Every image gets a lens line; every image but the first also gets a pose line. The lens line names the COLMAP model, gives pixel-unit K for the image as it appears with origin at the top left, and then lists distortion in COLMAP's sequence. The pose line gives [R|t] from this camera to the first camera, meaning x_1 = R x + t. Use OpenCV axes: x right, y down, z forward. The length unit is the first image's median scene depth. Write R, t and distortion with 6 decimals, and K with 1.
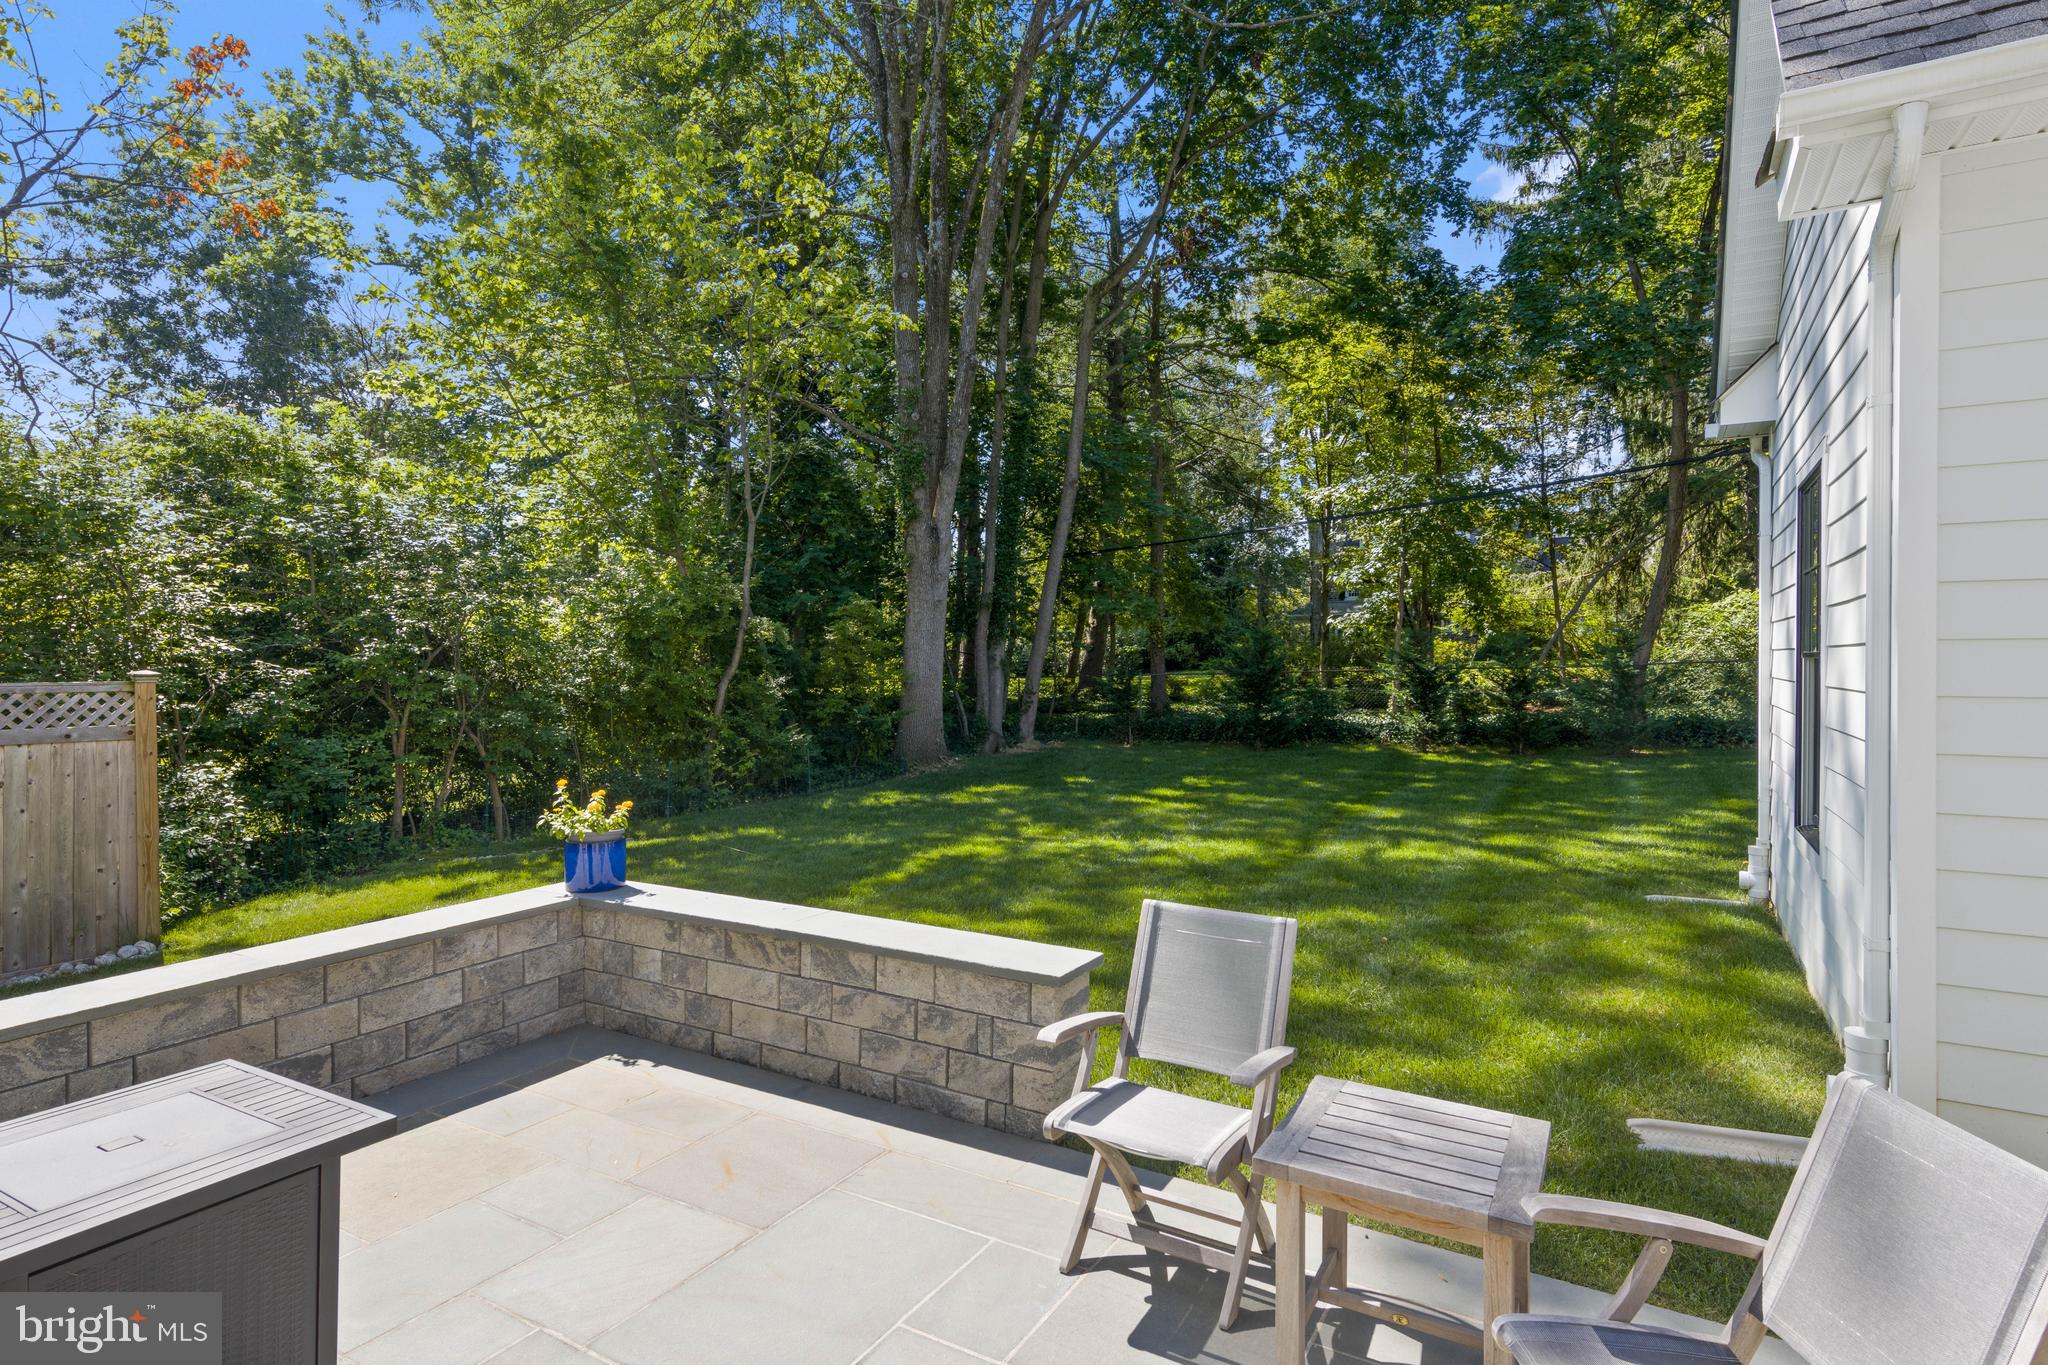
lens RADIAL K [[1054.5, 0, 1023.3], [0, 1054.5, 673.2], [0, 0, 1]] dist [-0.005699, -0.000049]
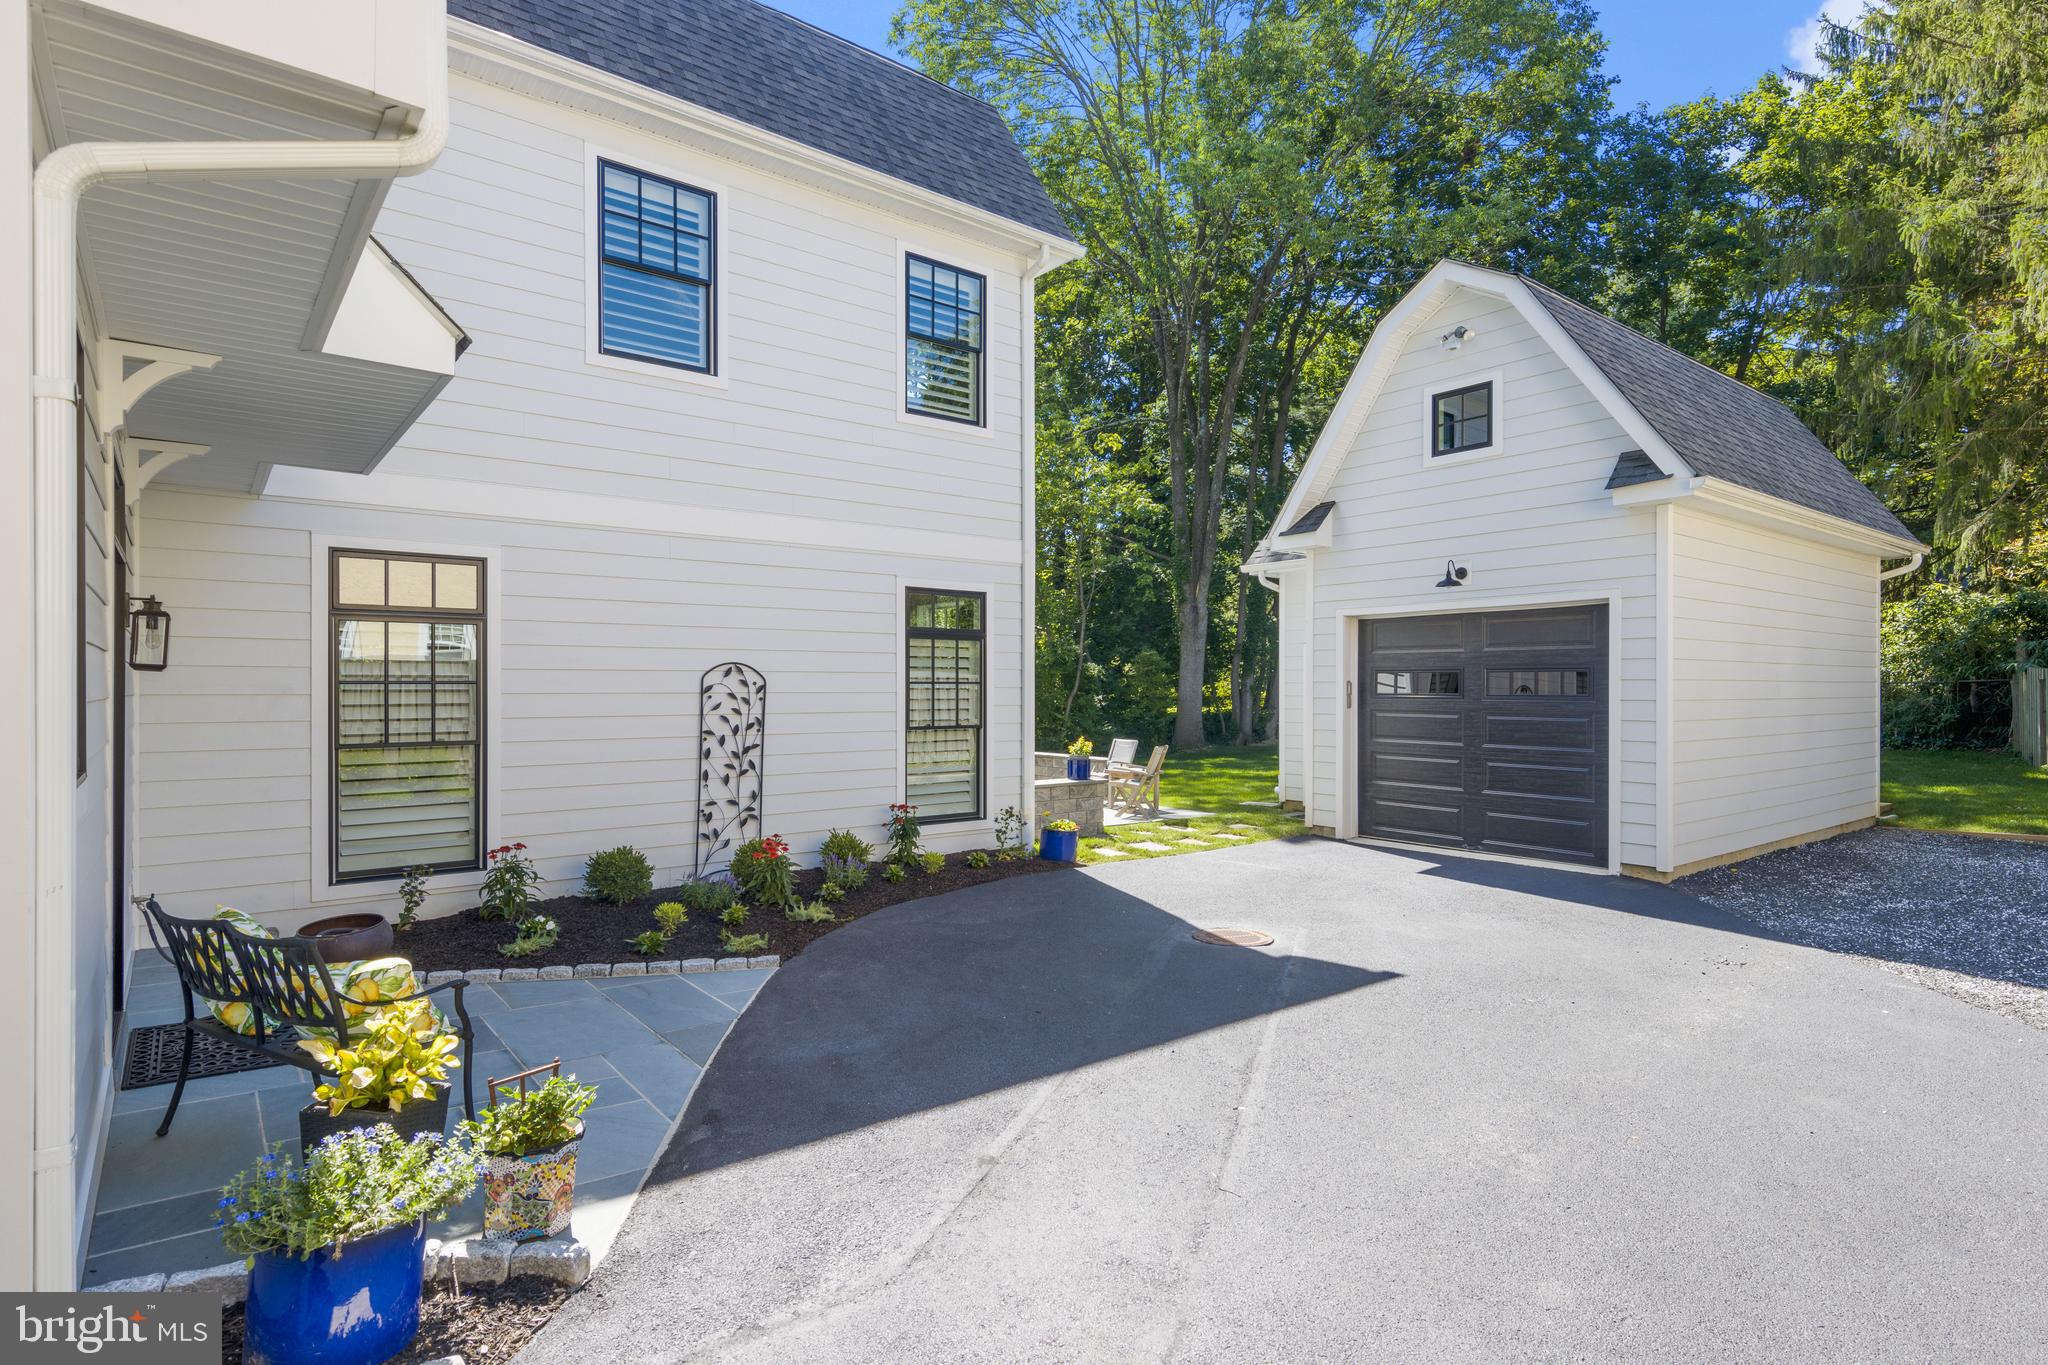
lens RADIAL K [[1054.5, 0, 1022.6], [0, 1054.5, 687.1], [0, 0, 1]] dist [-0.005699, -0.000049]
pose [[0.936754, 0.001836, -0.349982, 0.262423], [-0.005342, 0.999945, -0.009051, 0.005568], [0.349946, 0.010348, 0.936713, -0.703951]]
